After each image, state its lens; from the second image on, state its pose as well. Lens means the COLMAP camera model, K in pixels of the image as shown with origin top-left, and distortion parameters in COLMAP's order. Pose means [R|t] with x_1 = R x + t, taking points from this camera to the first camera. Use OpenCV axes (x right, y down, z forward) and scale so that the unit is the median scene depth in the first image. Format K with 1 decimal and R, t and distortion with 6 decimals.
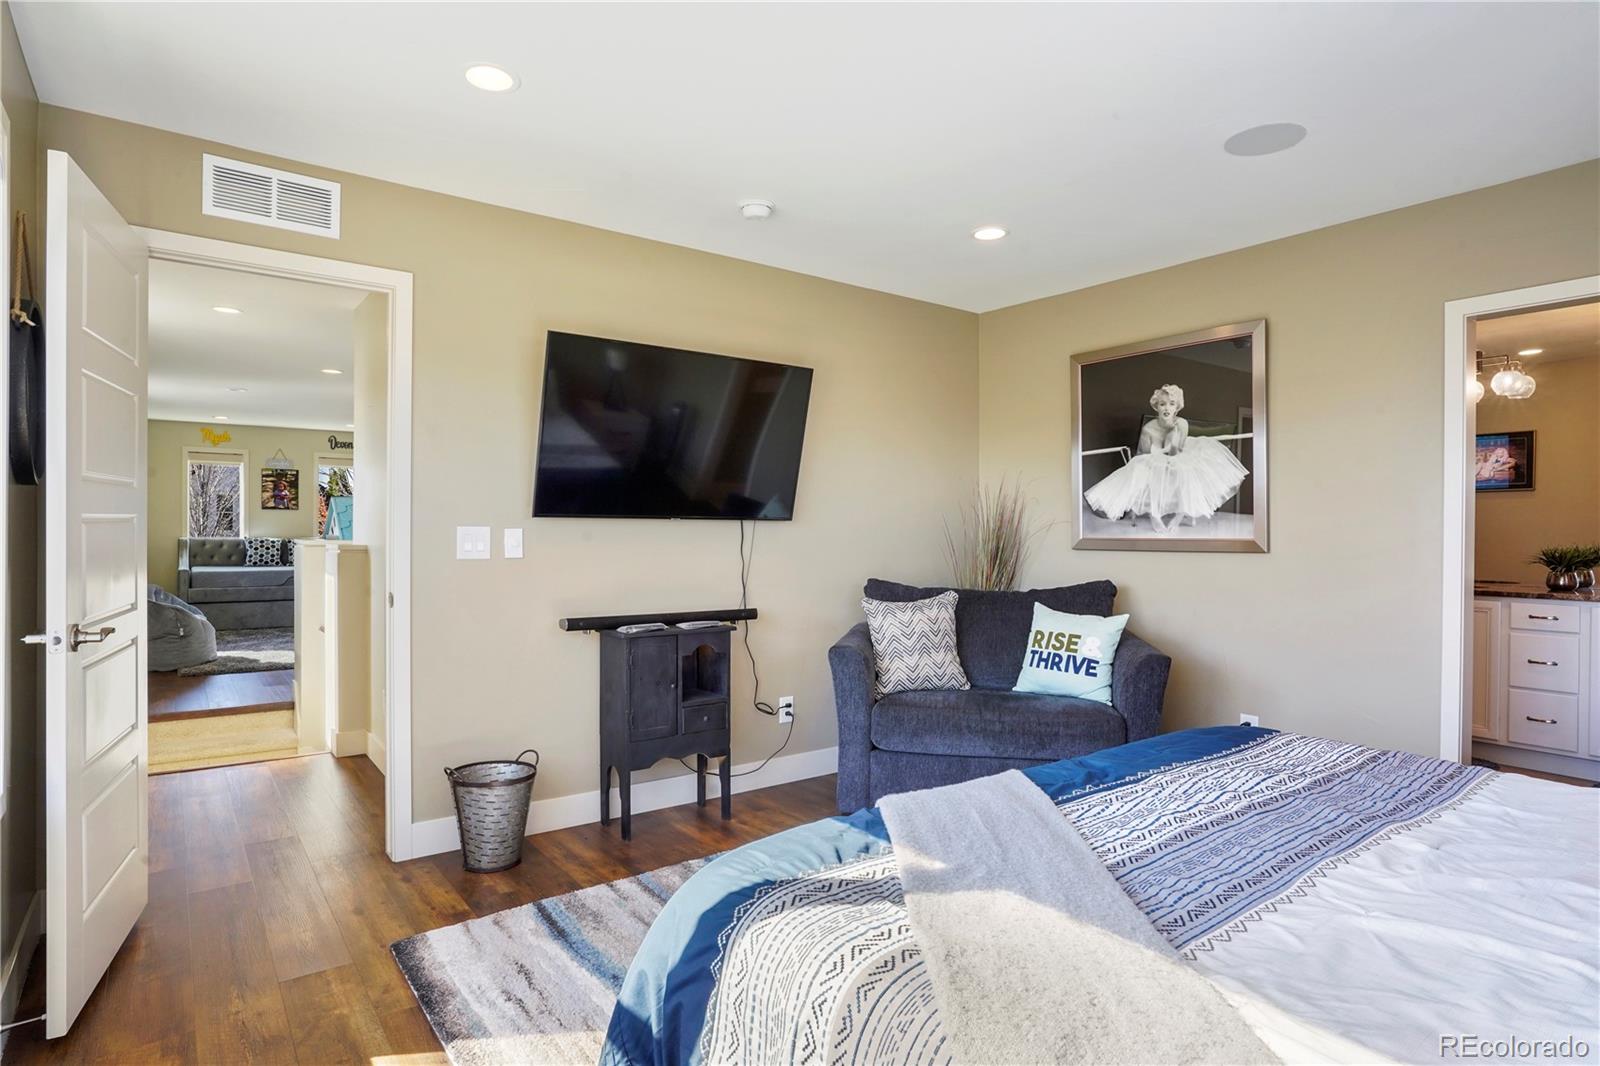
lens RADIAL K [[872.5, 0, 803.6], [0, 872.5, 536.3], [0, 0, 1]] dist [-0.058981, 0.029114]
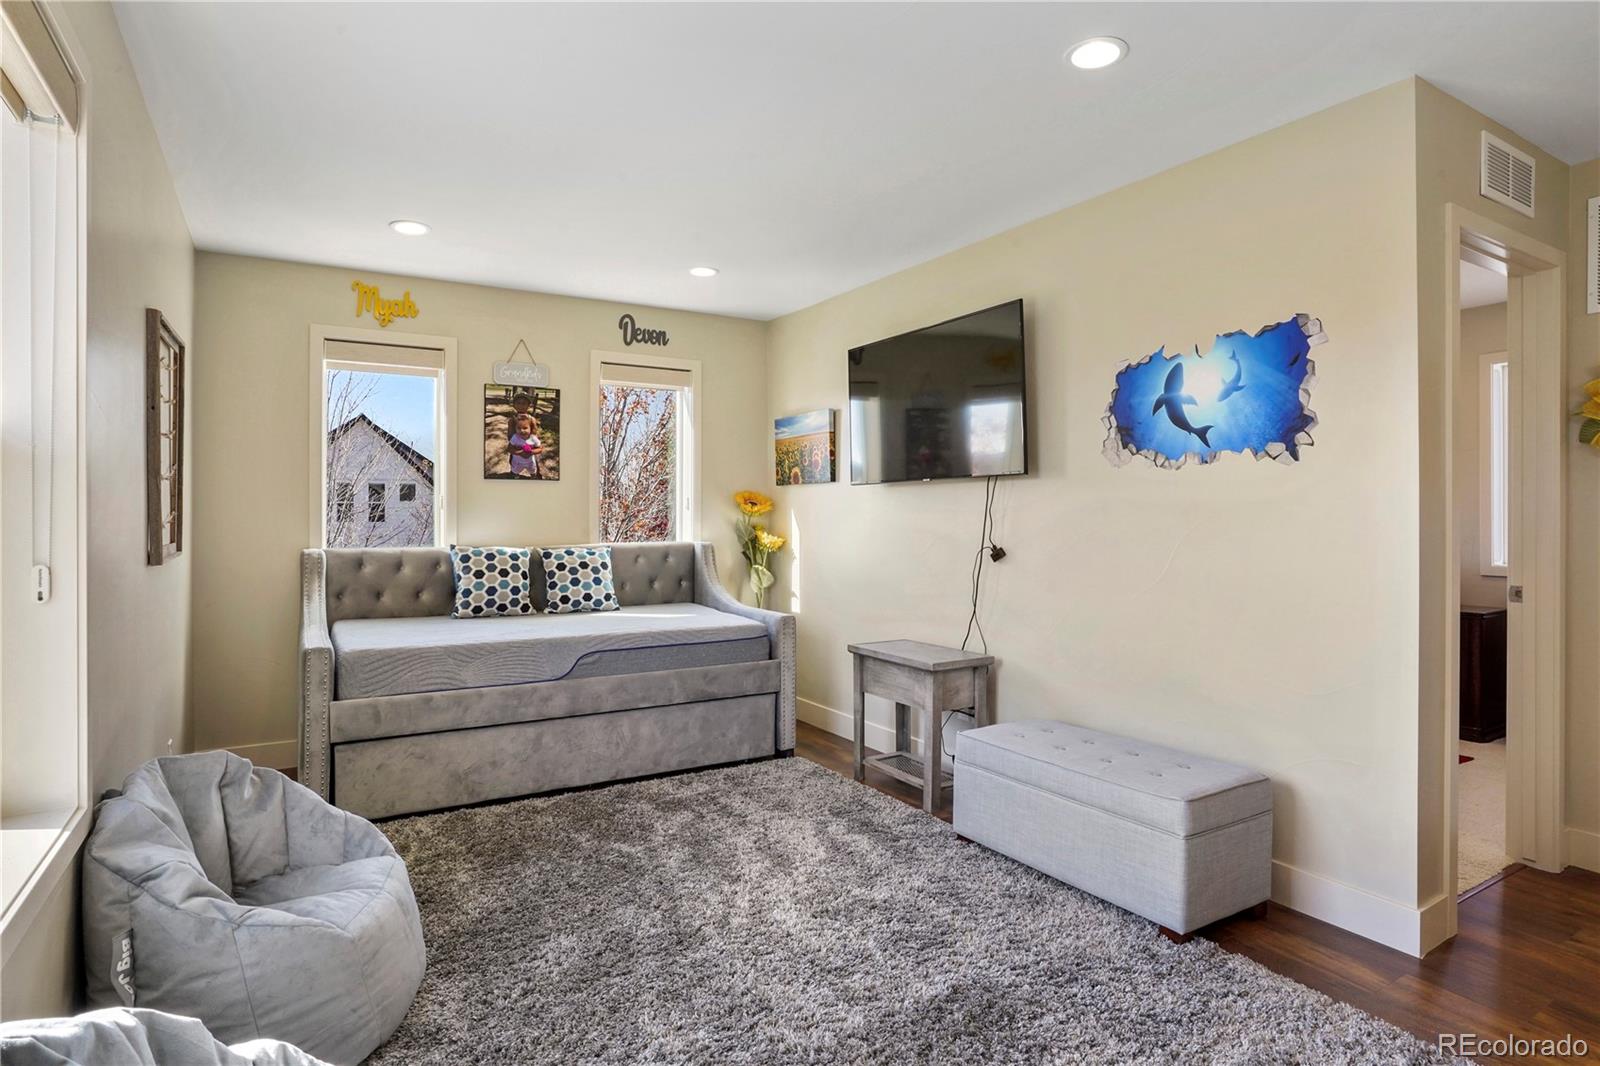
lens RADIAL K [[872.5, 0, 796.9], [0, 872.5, 516.1], [0, 0, 1]] dist [-0.058981, 0.029114]
pose [[0.994662, -0.002207, -0.103163, -0.443229], [0.002277, 0.999997, 0.000561, -0.013324], [0.103162, -0.000793, 0.994664, 0.599925]]
